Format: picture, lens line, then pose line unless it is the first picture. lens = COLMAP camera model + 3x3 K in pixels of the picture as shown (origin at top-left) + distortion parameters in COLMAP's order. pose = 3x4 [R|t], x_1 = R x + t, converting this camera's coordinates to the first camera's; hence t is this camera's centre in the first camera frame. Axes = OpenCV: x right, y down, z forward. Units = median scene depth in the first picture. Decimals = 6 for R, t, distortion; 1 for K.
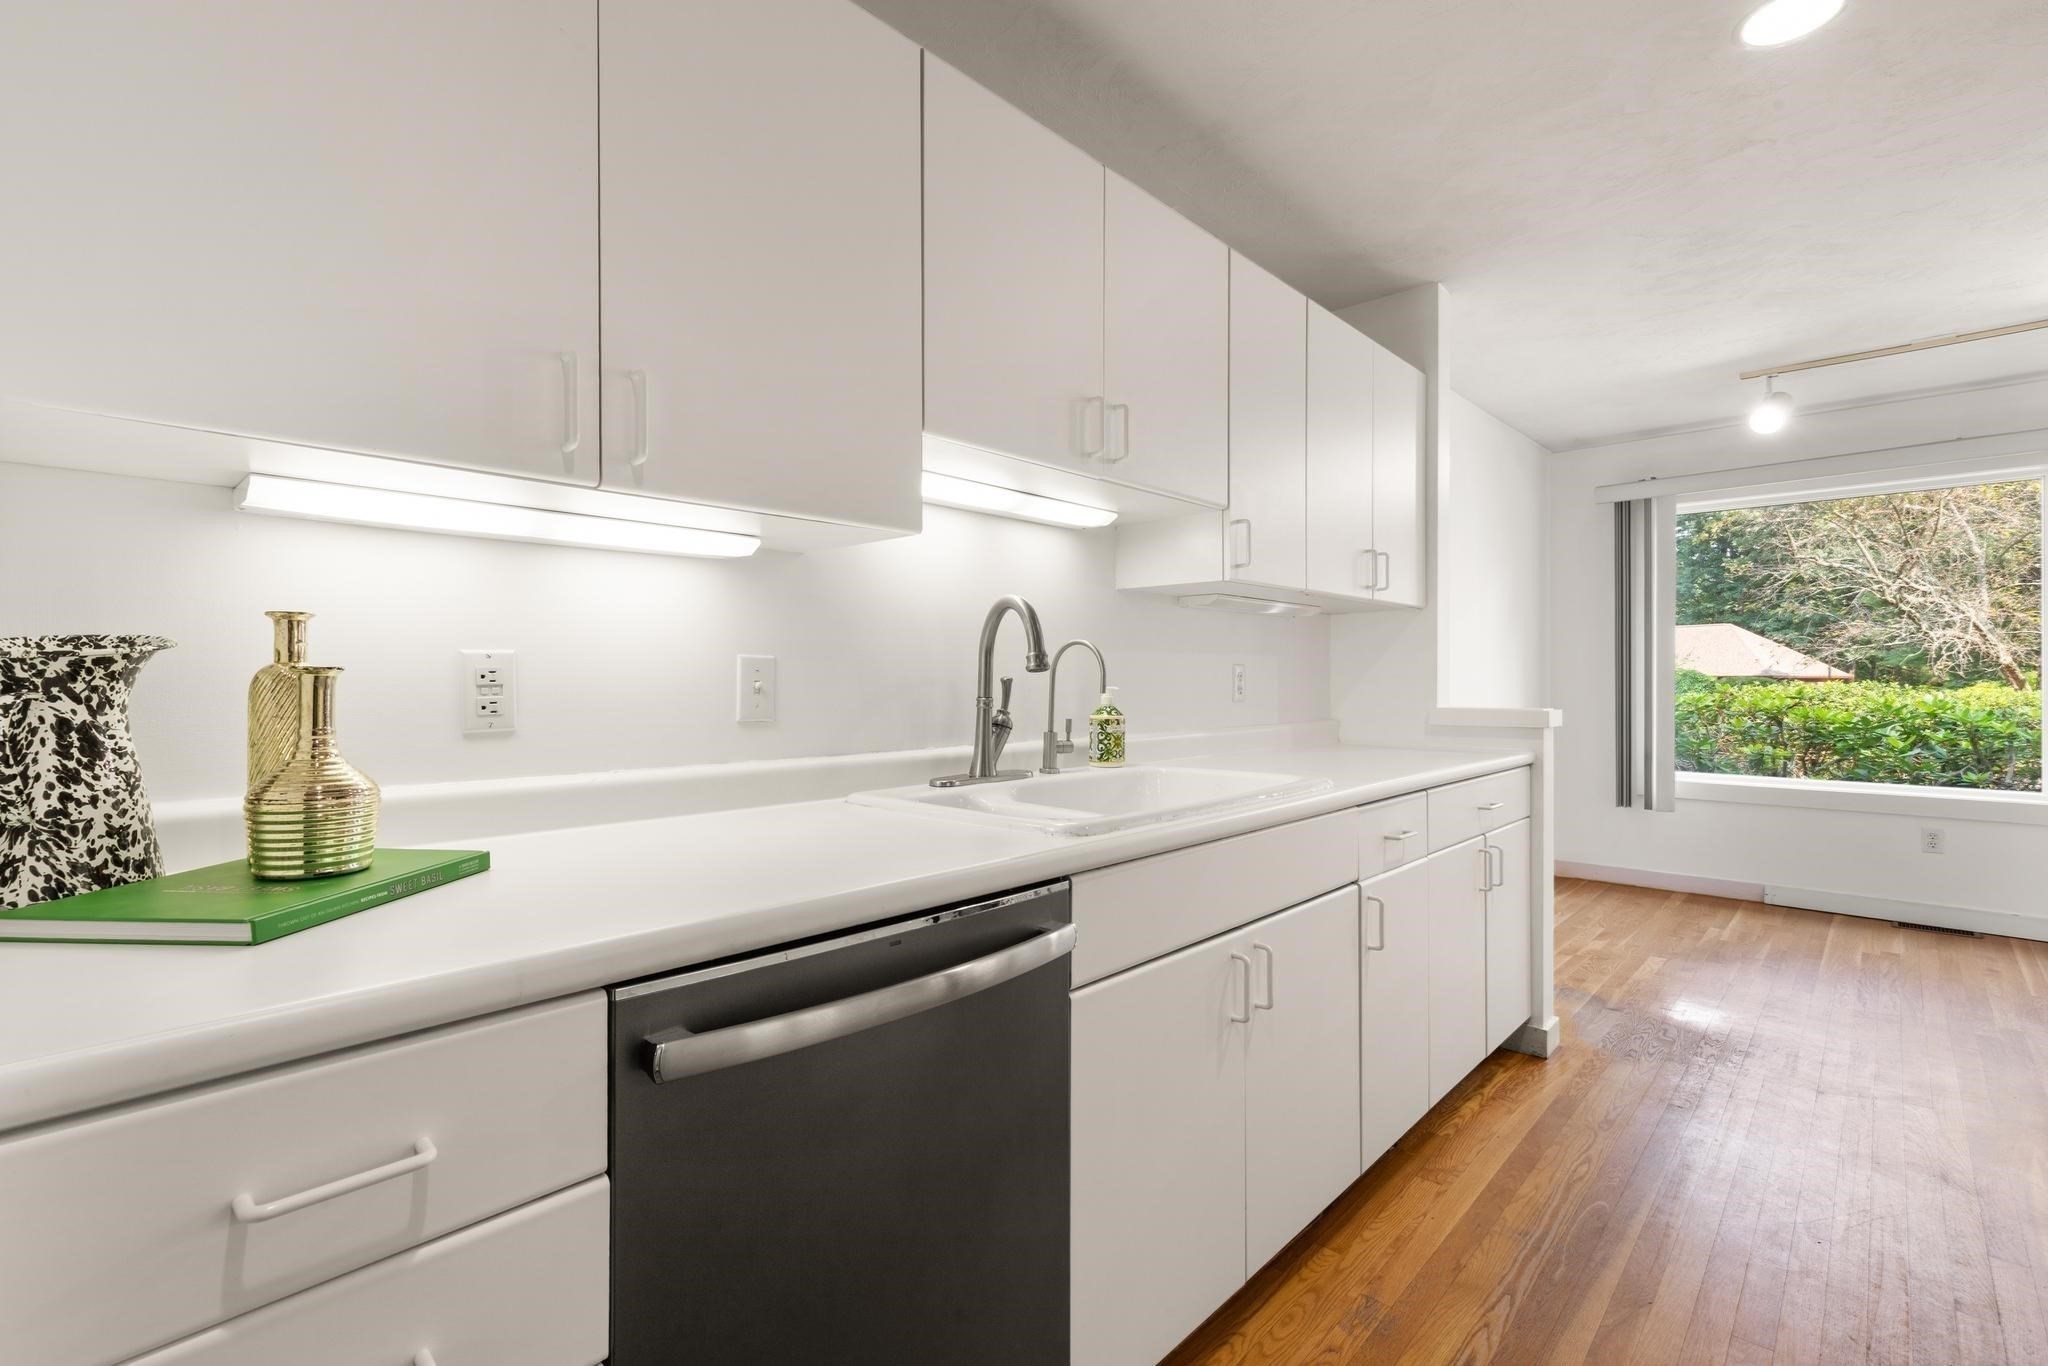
lens RADIAL K [[935.0, 0, 1029.2], [0, 935.0, 686.4], [0, 0, 1]] dist [0.005187, -0.000077]
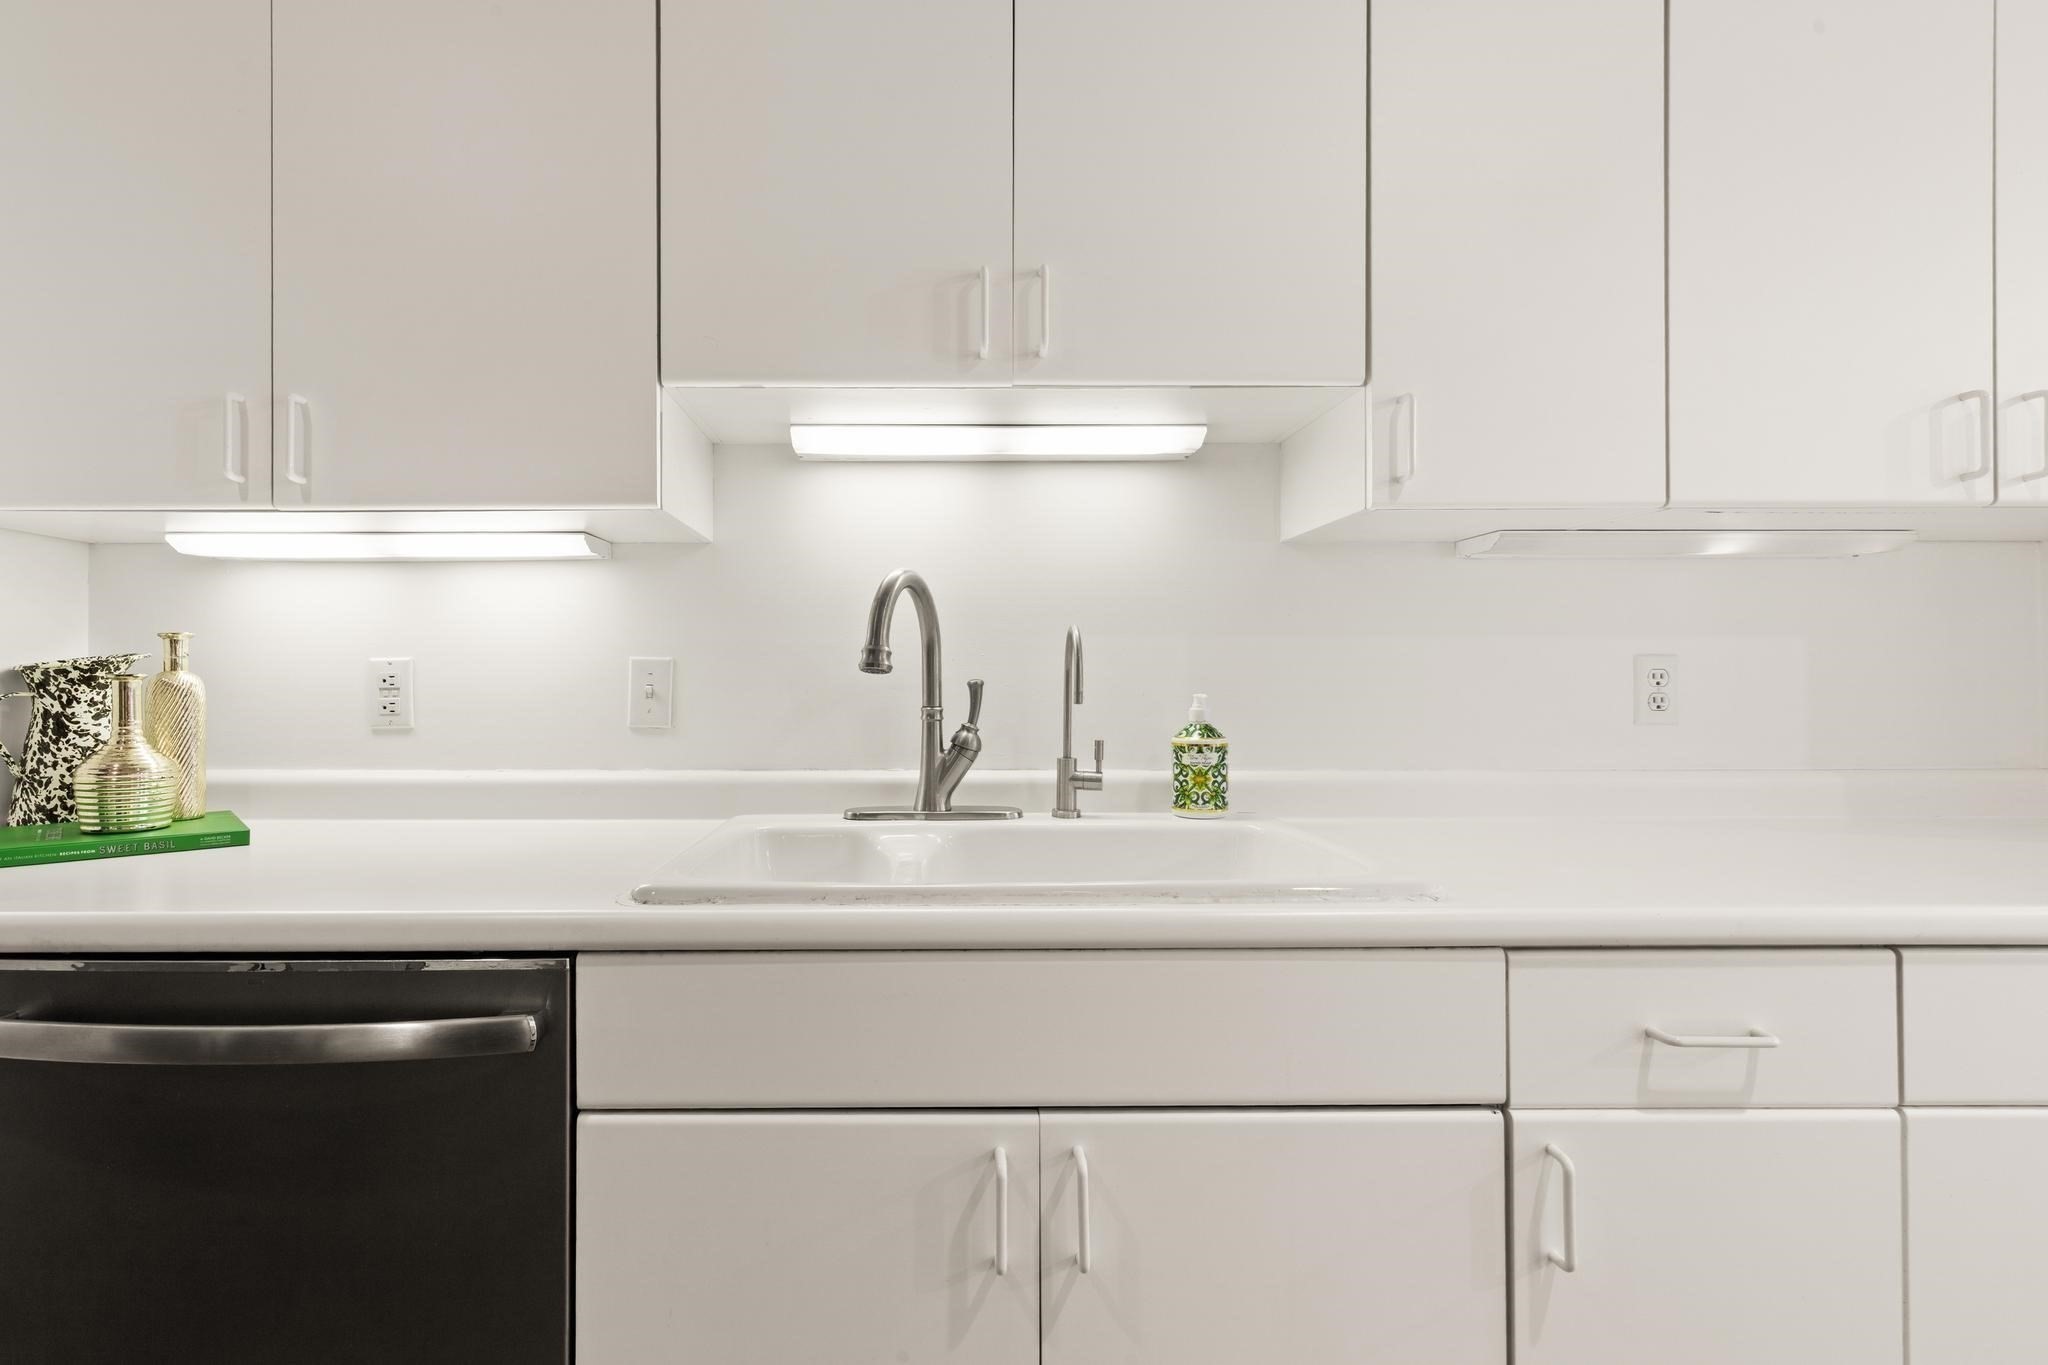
lens RADIAL K [[1012.9, 0, 1024.0], [0, 1012.9, 682.5], [0, 0, 1]] dist [0.002487, 0.000122]
pose [[0.680333, 0.001236, -0.732902, 0.983101], [-0.004834, 0.999984, -0.002800, -0.009878], [0.732887, 0.005448, 0.680328, 0.814439]]
